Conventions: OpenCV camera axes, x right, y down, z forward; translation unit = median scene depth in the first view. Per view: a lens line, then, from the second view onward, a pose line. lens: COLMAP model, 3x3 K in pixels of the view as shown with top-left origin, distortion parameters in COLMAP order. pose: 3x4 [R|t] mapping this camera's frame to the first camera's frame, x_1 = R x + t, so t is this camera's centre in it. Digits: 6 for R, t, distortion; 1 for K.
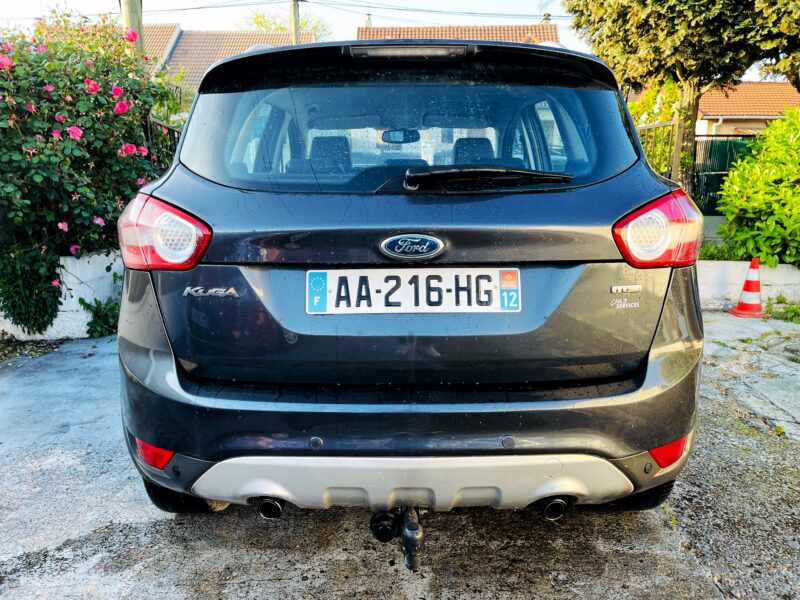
lens RADIAL K [[608.1, 0, 402.7], [0, 608.1, 297.0], [0, 0, 1]] dist [0.034185, -0.010766]
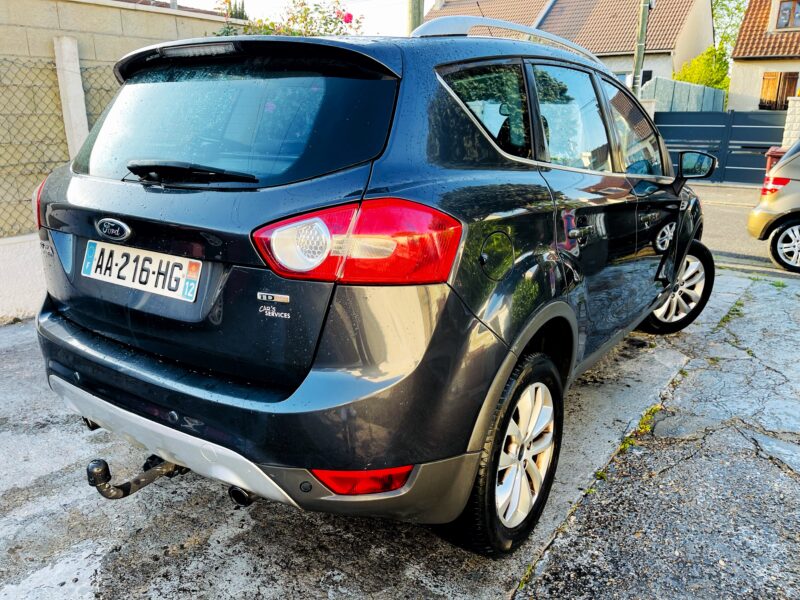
lens RADIAL K [[608.1, 0, 403.3], [0, 608.1, 300.7], [0, 0, 1]] dist [0.034185, -0.010766]
pose [[0.827296, 0.168544, -0.535887, 1.062196], [-0.133730, 0.985595, 0.103532, -0.137224], [0.545617, -0.013987, 0.837918, 0.306412]]
